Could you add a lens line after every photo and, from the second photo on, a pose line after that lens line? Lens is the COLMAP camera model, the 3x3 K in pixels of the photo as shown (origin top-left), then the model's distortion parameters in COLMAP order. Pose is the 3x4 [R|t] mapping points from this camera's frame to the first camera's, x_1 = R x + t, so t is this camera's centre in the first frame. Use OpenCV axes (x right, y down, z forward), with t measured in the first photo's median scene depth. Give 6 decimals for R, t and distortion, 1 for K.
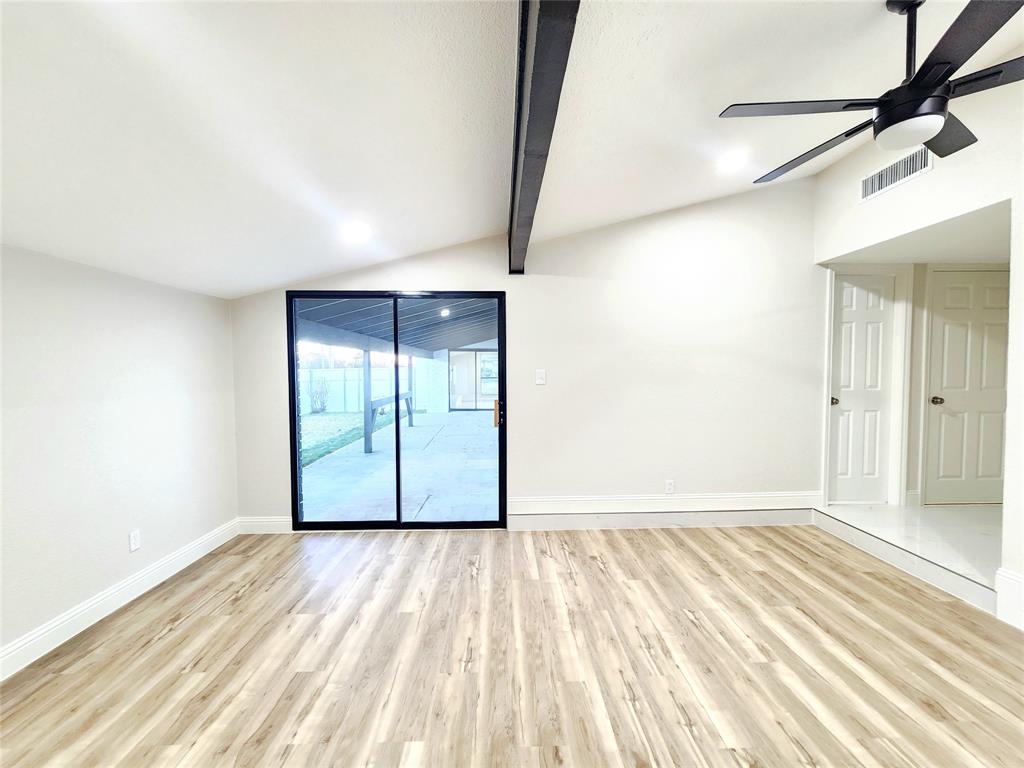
lens RADIAL K [[421.2, 0, 514.3], [0, 421.2, 386.1], [0, 0, 1]] dist [-0.000699, 0.001246]
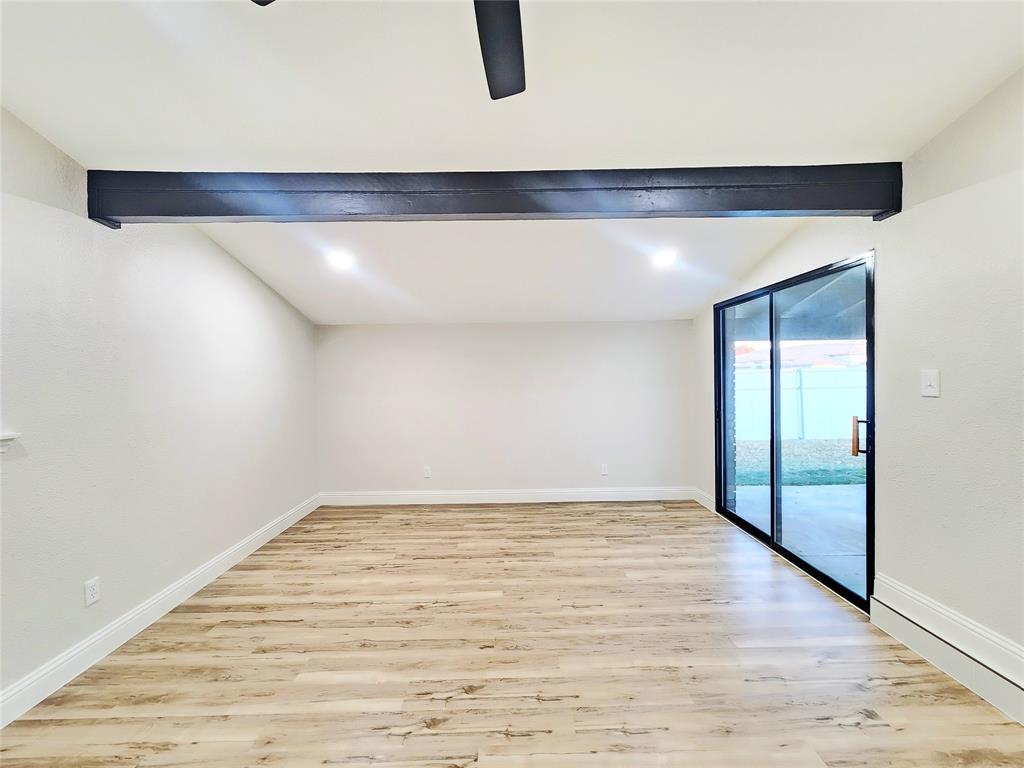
lens RADIAL K [[421.2, 0, 514.3], [0, 421.2, 381.0], [0, 0, 1]] dist [-0.000699, 0.001246]
pose [[-0.018814, 0.017926, -0.999662, 0.905791], [-0.022079, 0.999588, 0.018340, -0.032966], [0.999579, 0.022417, -0.018411, 0.657502]]
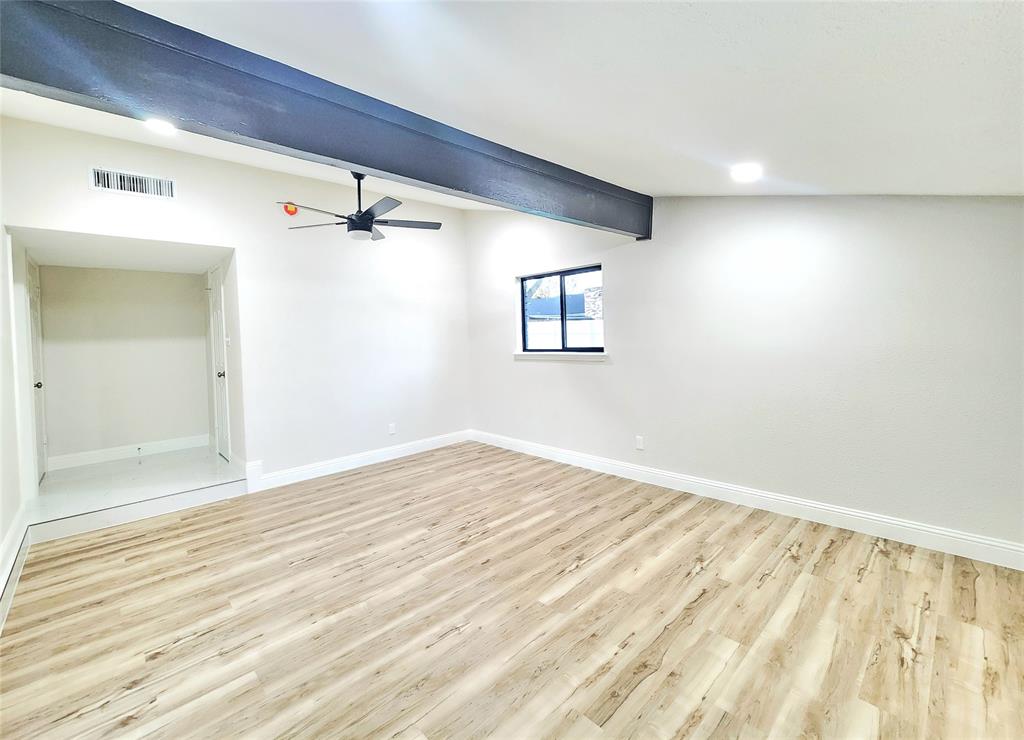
lens RADIAL K [[433.0, 0, 496.9], [0, 433.0, 347.2], [0, 0, 1]] dist [-0.001322, -0.000465]
pose [[-0.654164, 0.010236, 0.756284, -0.759322], [0.067484, 0.996710, 0.044882, -0.043471], [-0.753336, 0.080398, -0.652703, 1.224526]]
